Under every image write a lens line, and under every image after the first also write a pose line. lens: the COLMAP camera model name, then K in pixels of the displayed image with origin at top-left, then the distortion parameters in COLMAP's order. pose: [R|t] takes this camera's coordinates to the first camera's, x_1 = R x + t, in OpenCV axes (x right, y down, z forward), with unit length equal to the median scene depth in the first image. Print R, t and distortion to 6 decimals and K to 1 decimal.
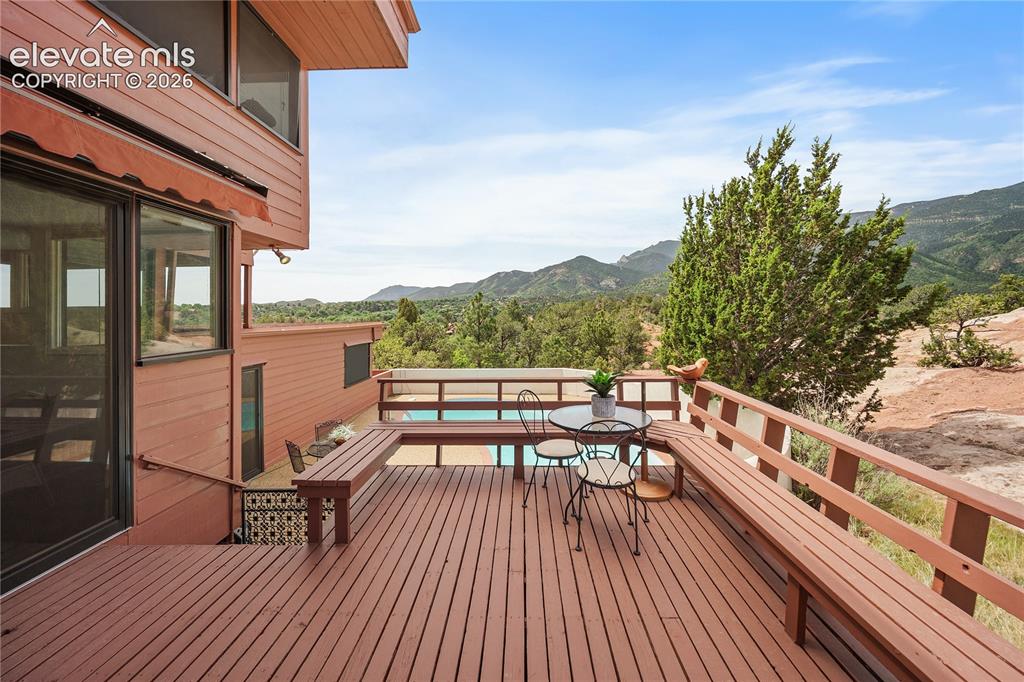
lens RADIAL K [[416.7, 0, 514.7], [0, 416.7, 339.9], [0, 0, 1]] dist [-0.001169, 0.000681]
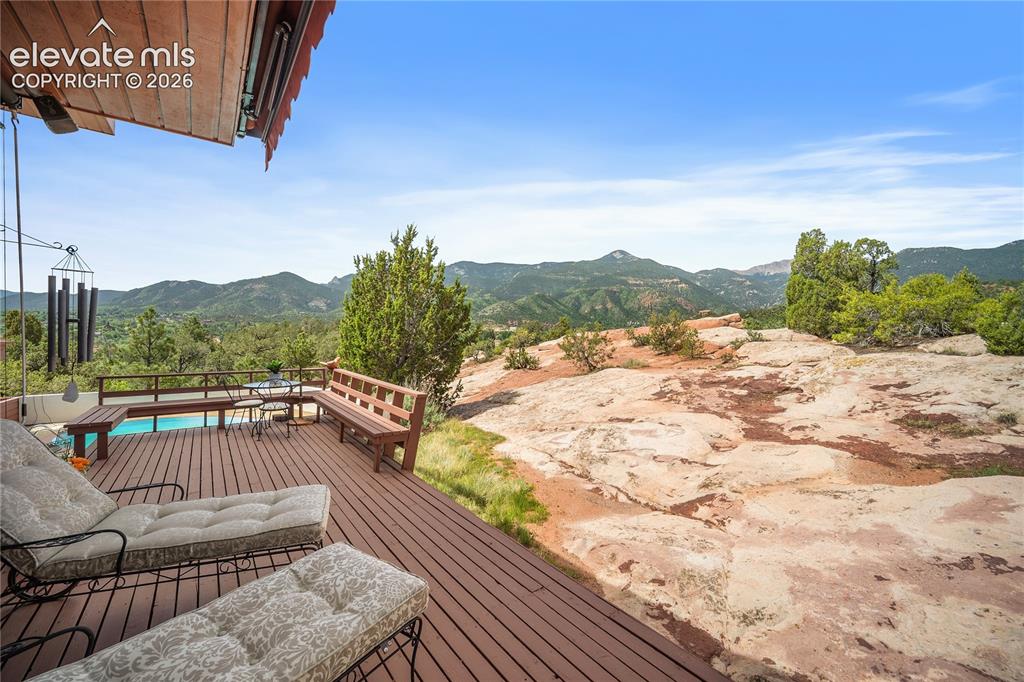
lens RADIAL K [[416.7, 0, 514.7], [0, 416.7, 339.9], [0, 0, 1]] dist [-0.001169, 0.000681]
pose [[0.789875, 0.013617, 0.613117, -0.044924], [0.021358, 0.998536, -0.049692, 0.040598], [-0.612896, 0.052346, 0.788428, -0.531165]]
